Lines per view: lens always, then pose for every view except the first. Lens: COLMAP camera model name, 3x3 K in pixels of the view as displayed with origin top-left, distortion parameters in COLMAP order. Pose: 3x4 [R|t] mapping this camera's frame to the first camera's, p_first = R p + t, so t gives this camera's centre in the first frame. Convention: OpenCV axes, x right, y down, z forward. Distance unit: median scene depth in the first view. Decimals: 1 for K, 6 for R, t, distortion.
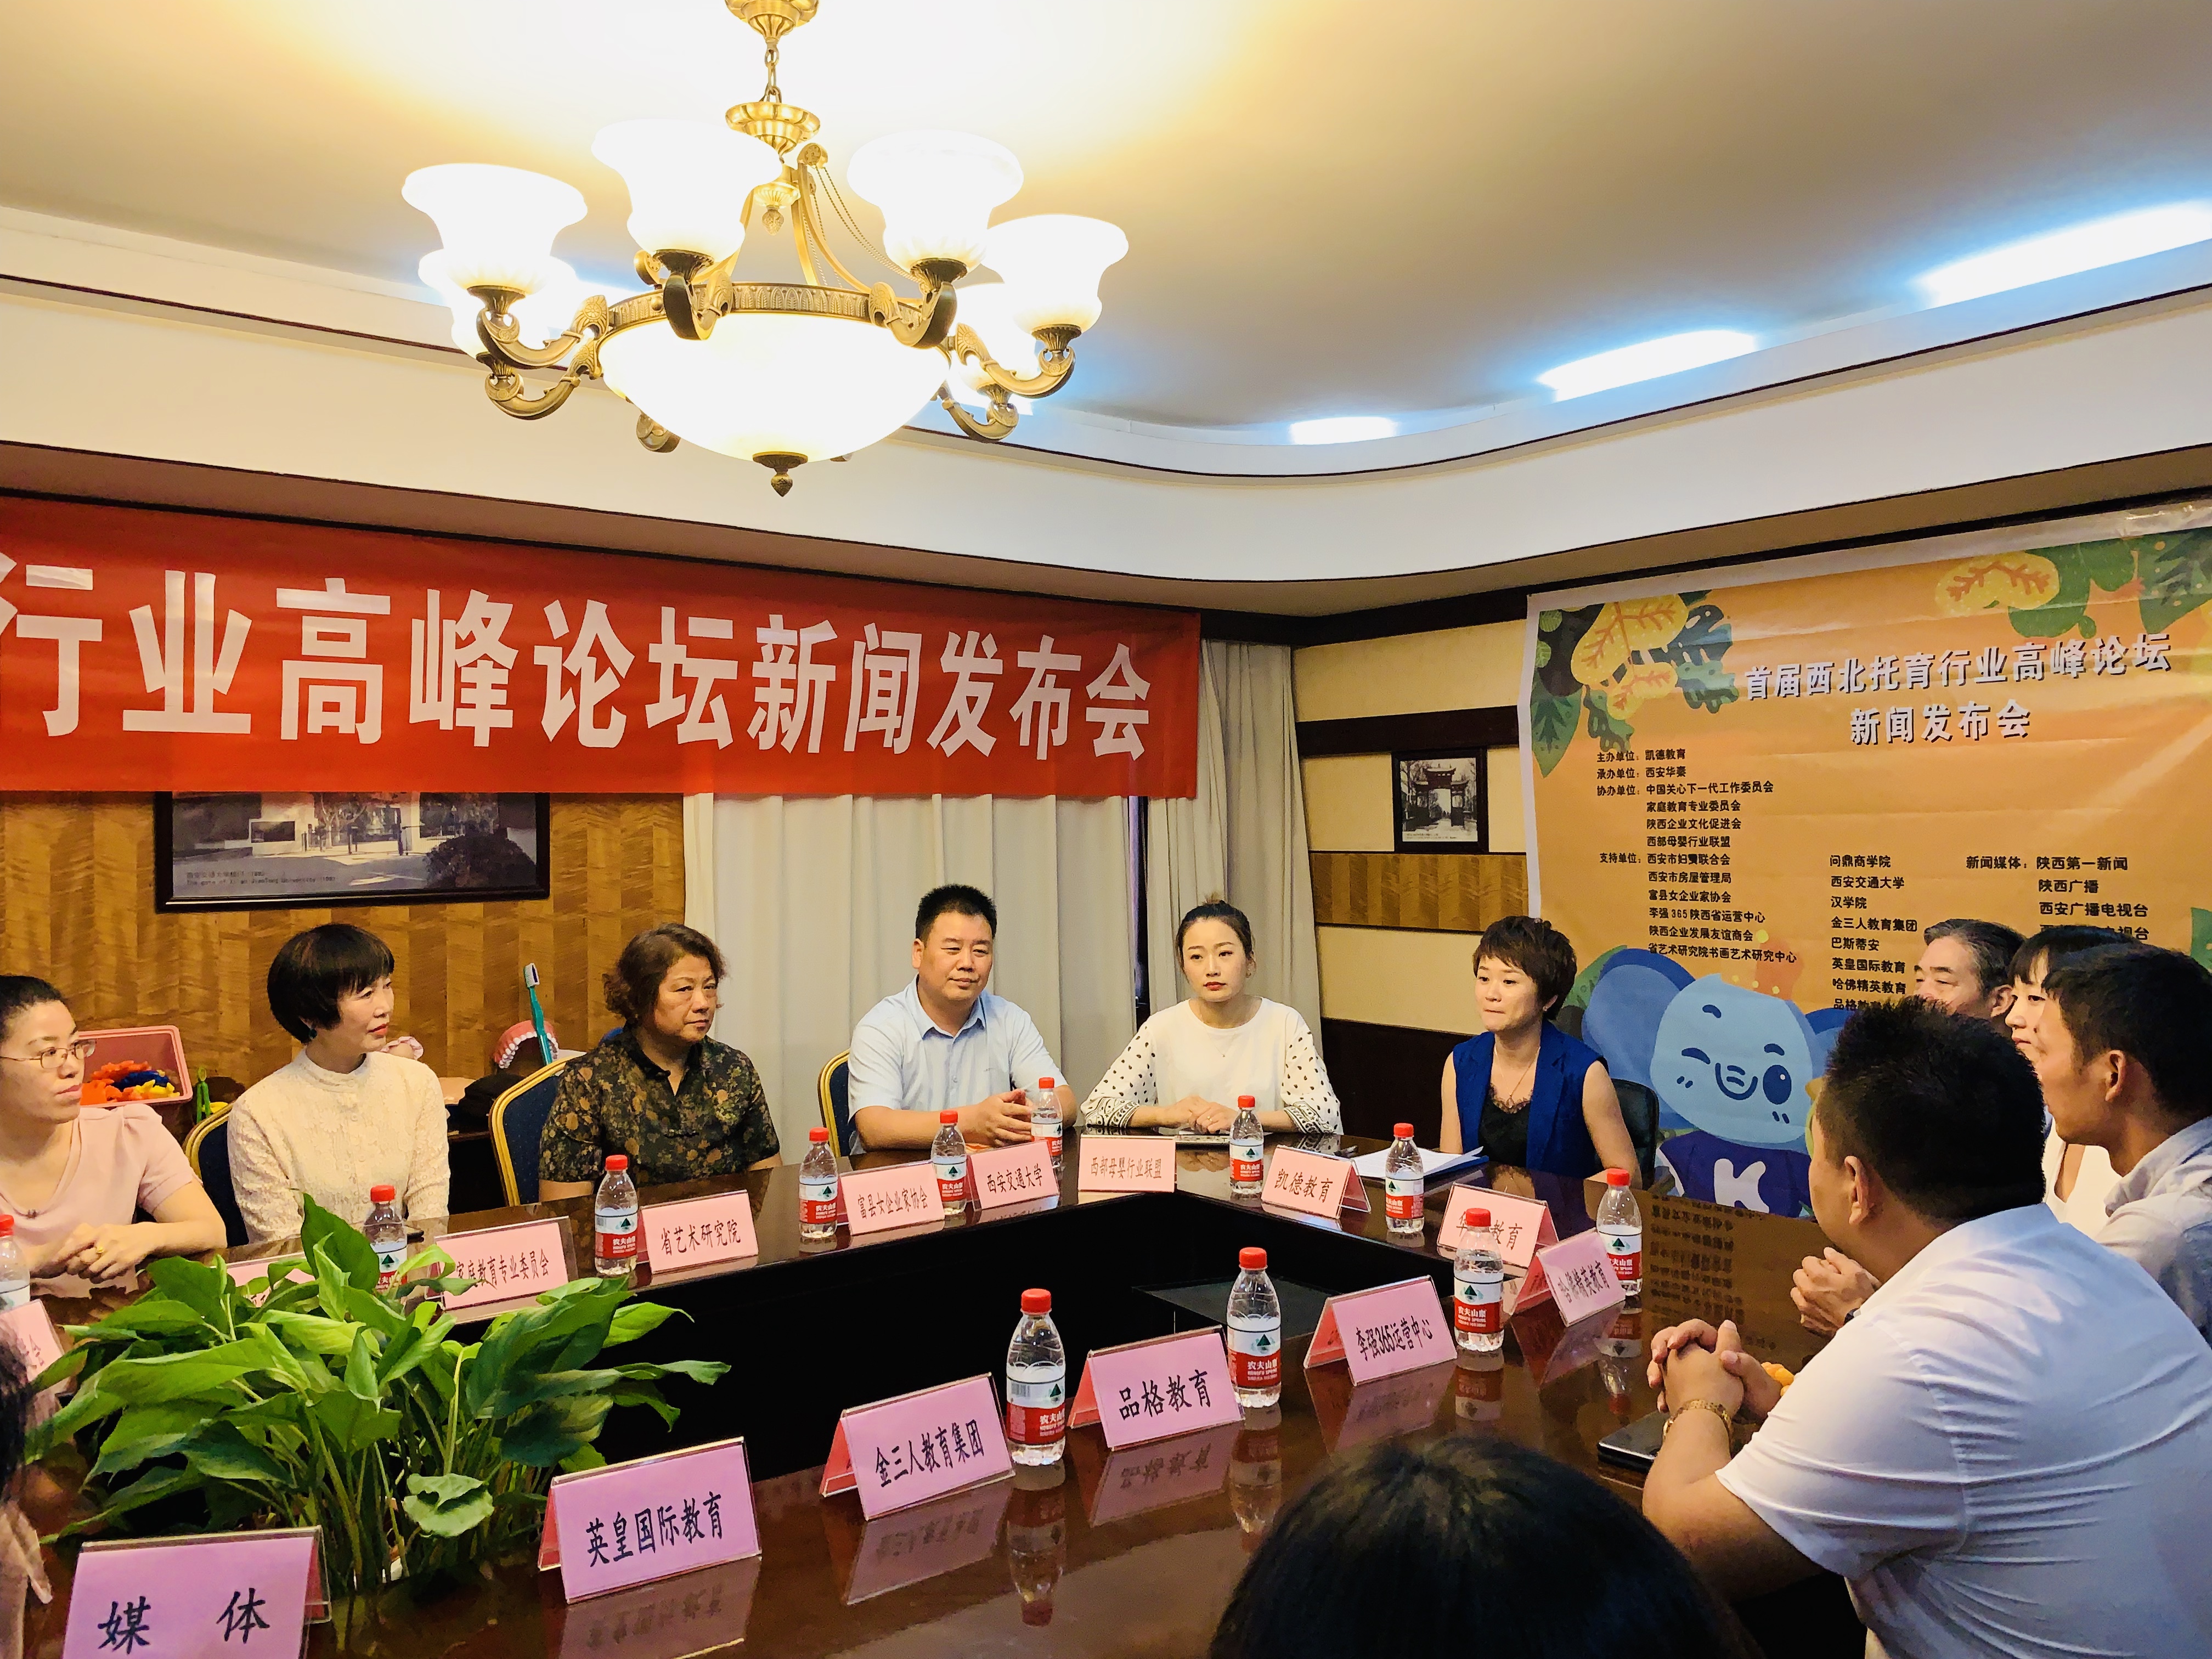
lens RADIAL K [[1726.1, 0, 1106.0], [0, 1726.1, 829.5], [0, 0, 1]] dist [0.162406, -0.326108]
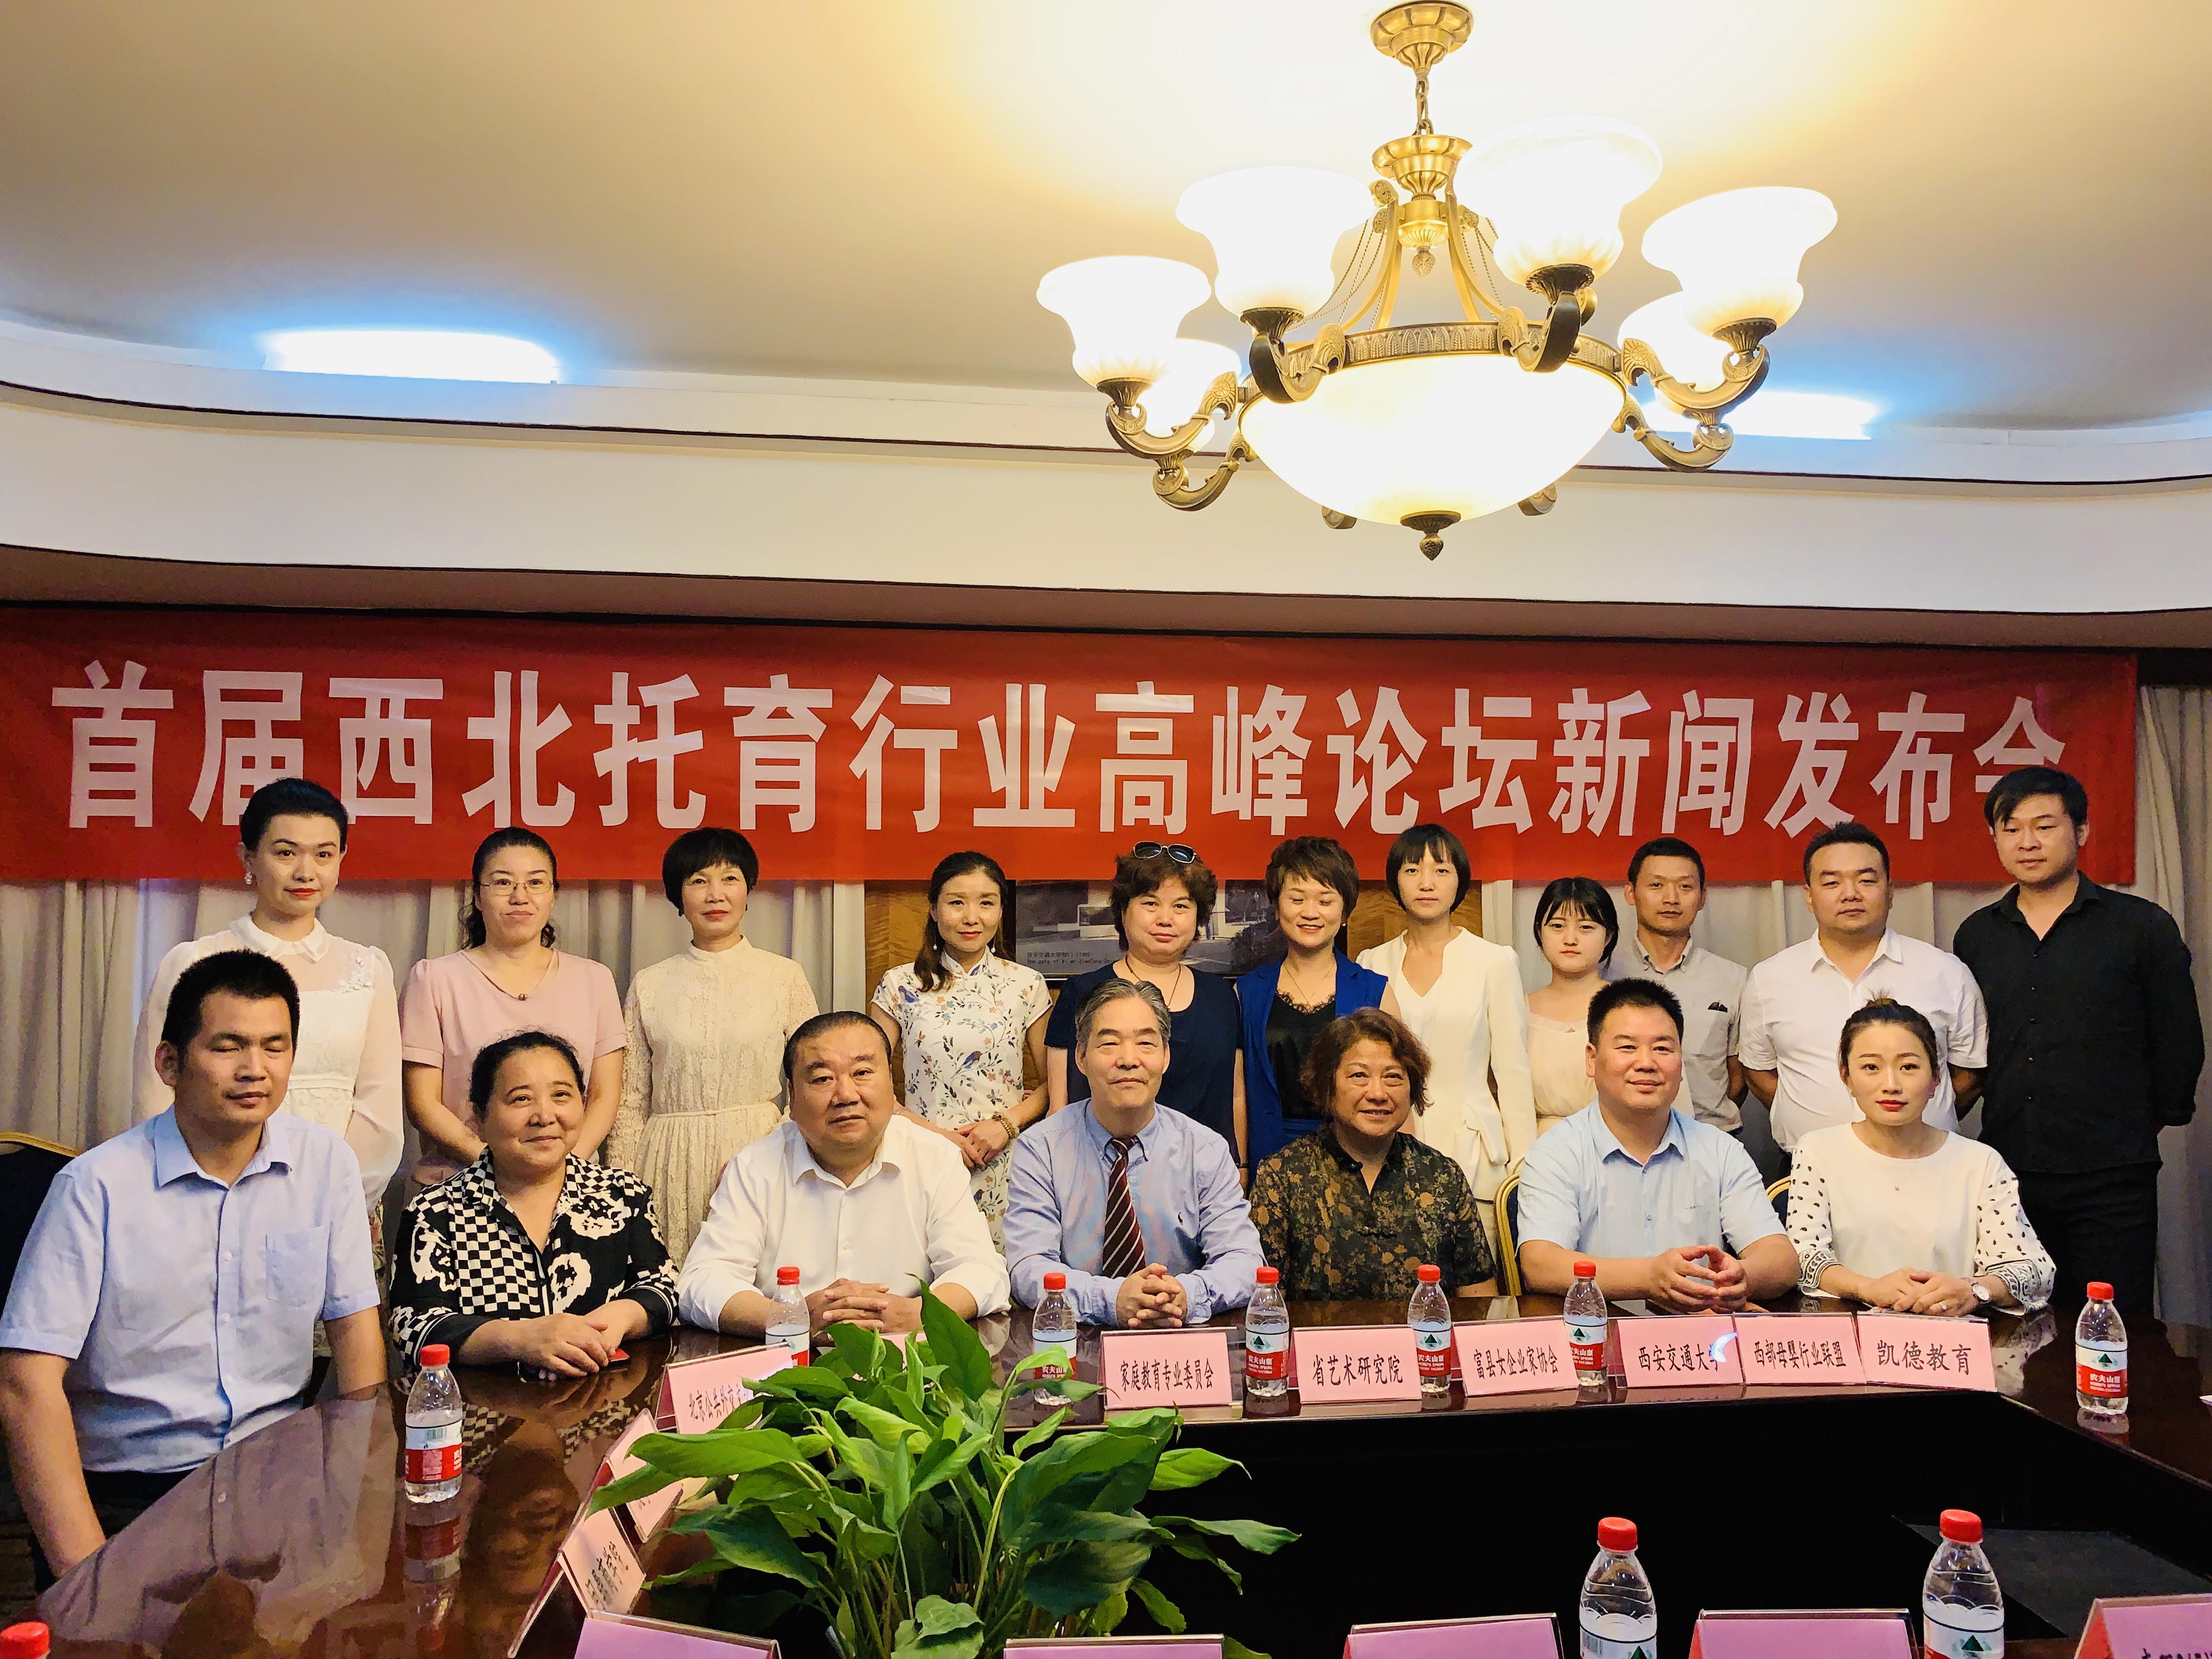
lens RADIAL K [[1726.1, 0, 1106.0], [0, 1726.1, 829.5], [0, 0, 1]] dist [0.162406, -0.326108]
pose [[0.861503, -0.016199, -0.507494, 0.071437], [-0.007658, 0.998963, -0.044885, -0.004482], [0.507695, 0.042555, 0.860485, 0.076677]]
